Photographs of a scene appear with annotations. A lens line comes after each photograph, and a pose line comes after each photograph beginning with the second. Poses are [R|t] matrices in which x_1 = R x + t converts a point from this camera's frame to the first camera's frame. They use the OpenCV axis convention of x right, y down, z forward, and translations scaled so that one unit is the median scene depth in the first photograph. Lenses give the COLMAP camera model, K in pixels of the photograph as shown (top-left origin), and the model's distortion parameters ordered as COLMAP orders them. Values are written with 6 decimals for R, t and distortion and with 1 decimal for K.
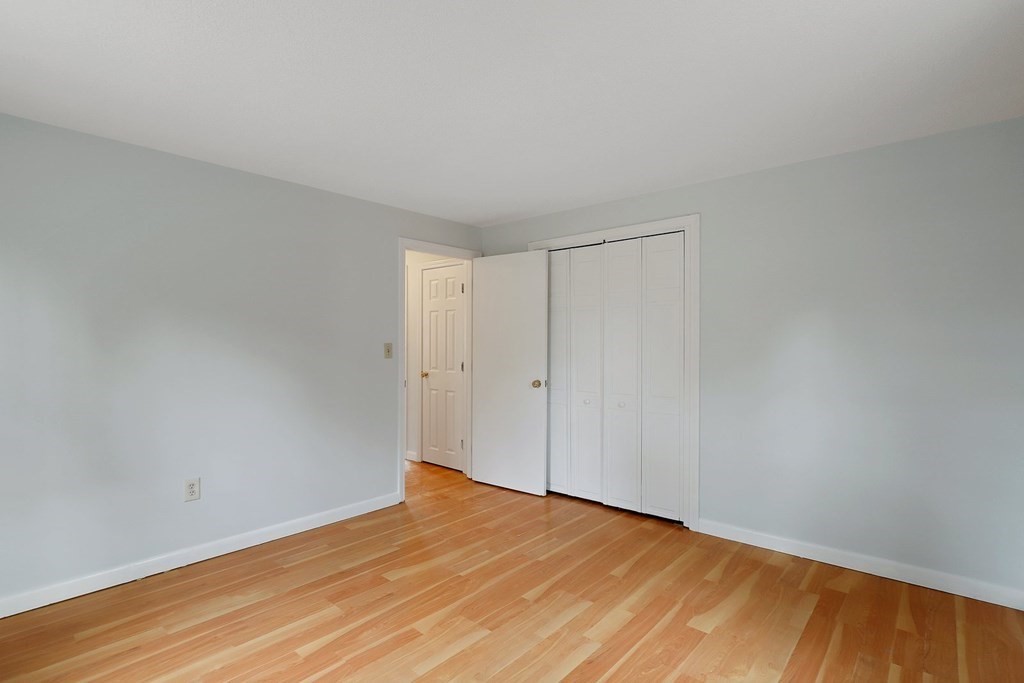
lens RADIAL K [[498.7, 0, 512.3], [0, 498.7, 335.7], [0, 0, 1]] dist [-0.023022, 0.000118]
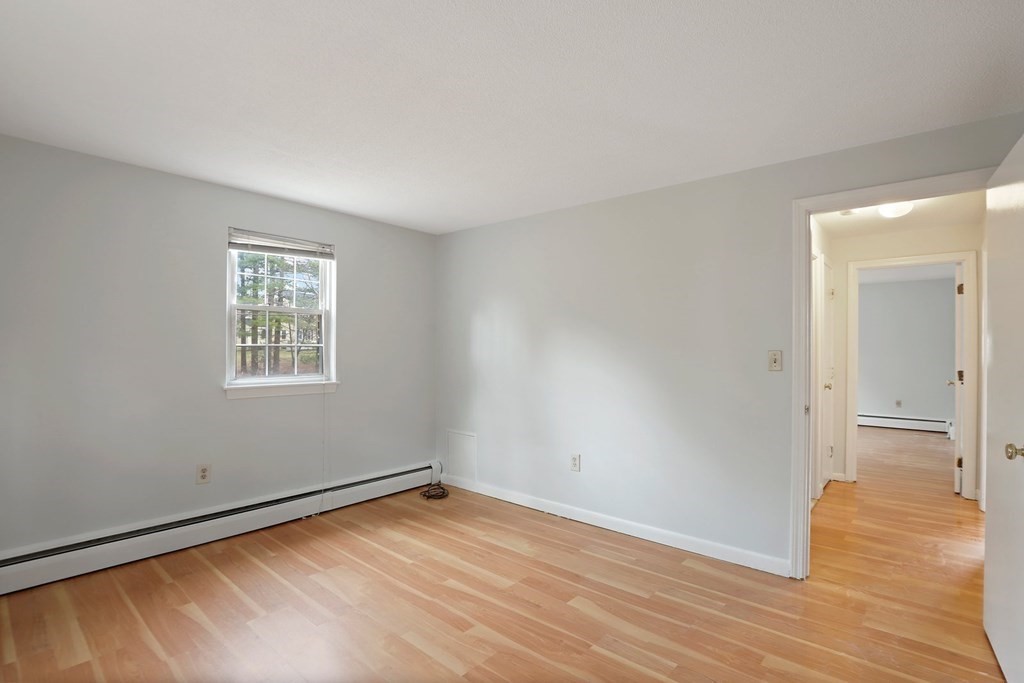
lens RADIAL K [[494.5, 0, 516.7], [0, 494.5, 341.8], [0, 0, 1]] dist [-0.022912, 0.000760]
pose [[0.011564, -0.010512, -0.999878, 0.720611], [0.003904, 0.999938, -0.010467, 0.012996], [0.999926, -0.003783, 0.011604, 0.943118]]
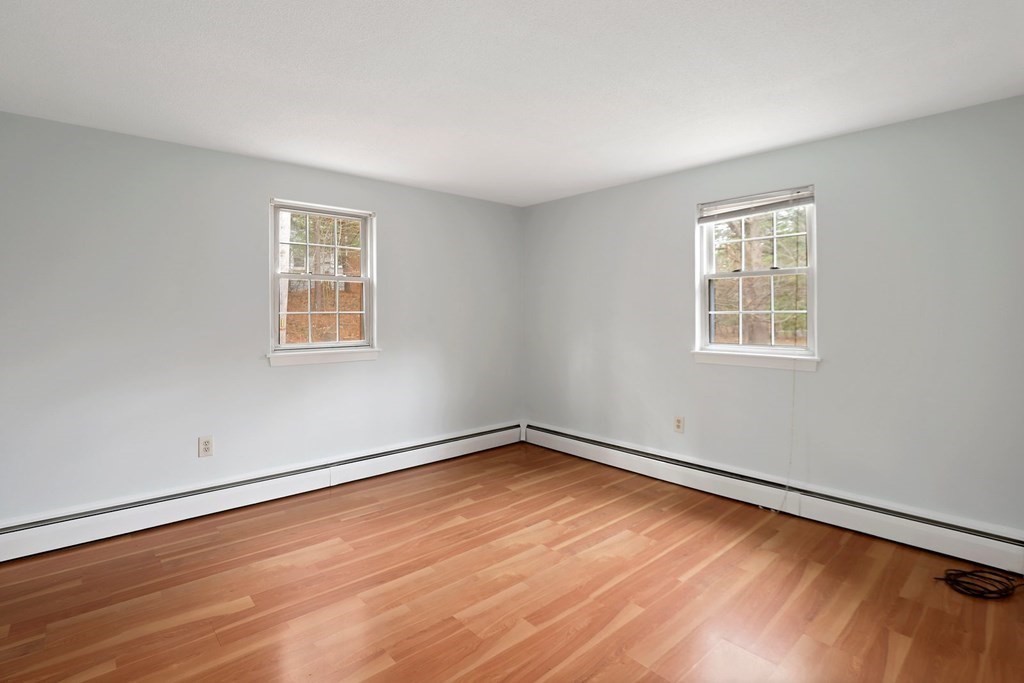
lens RADIAL K [[494.6, 0, 514.6], [0, 494.6, 321.0], [0, 0, 1]] dist [-0.011955, 0.001143]
pose [[-0.993556, 0.003392, 0.113291, -0.234274], [0.003994, 0.999979, 0.005084, 0.019499], [-0.113272, 0.005504, -0.993549, 1.669402]]
